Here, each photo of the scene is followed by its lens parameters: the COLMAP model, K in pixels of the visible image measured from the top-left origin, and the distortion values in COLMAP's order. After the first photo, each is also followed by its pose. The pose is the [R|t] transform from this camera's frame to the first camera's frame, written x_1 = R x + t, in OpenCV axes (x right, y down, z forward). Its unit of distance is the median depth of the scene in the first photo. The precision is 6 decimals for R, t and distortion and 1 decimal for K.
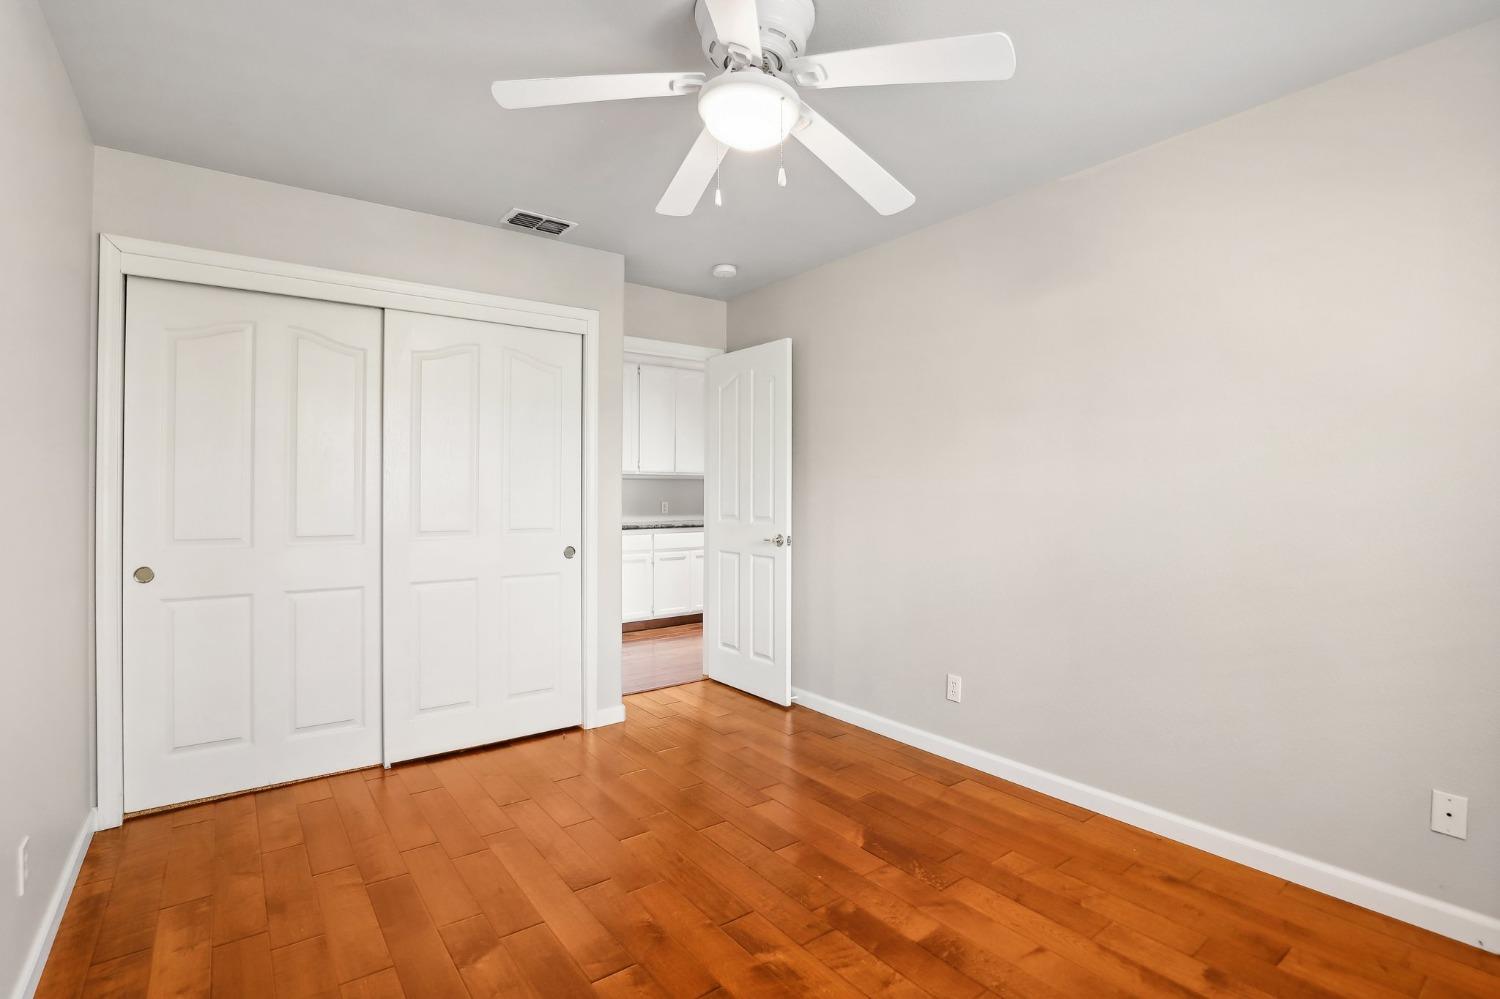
lens RADIAL K [[713.2, 0, 758.0], [0, 713.2, 491.5], [0, 0, 1]] dist [-0.018685, -0.000213]
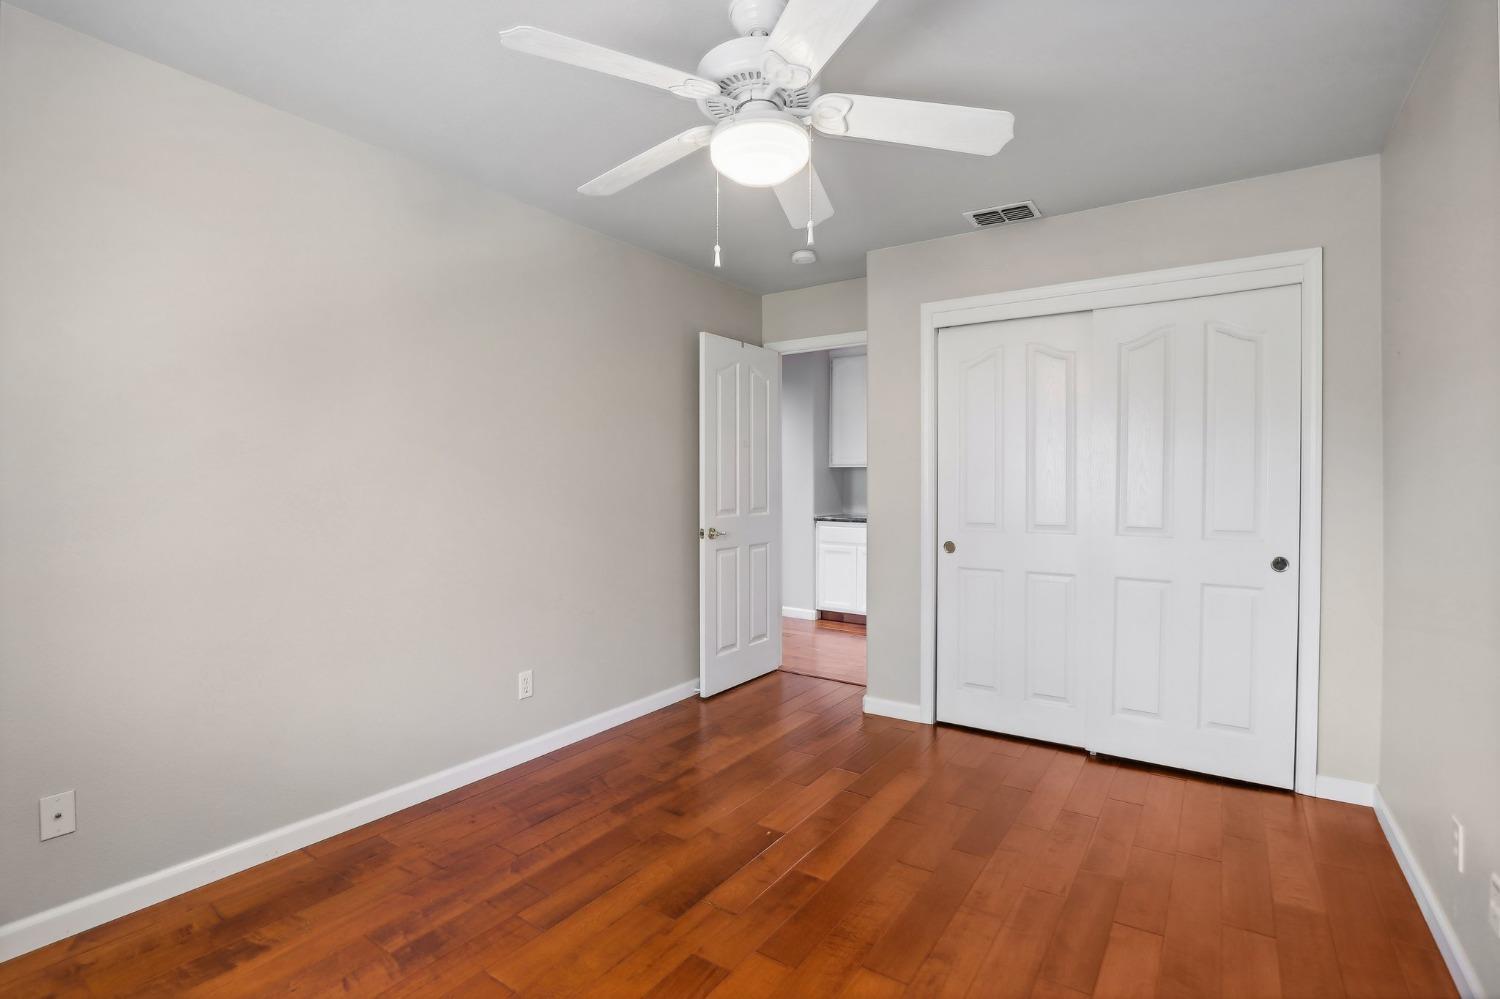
lens RADIAL K [[713.2, 0, 758.0], [0, 713.2, 491.5], [0, 0, 1]] dist [-0.018685, -0.000213]
pose [[0.329533, 0.012270, -0.944064, 0.309364], [-0.004520, 0.999925, 0.011418, -0.002120], [0.944133, 0.000505, 0.329564, 0.214050]]
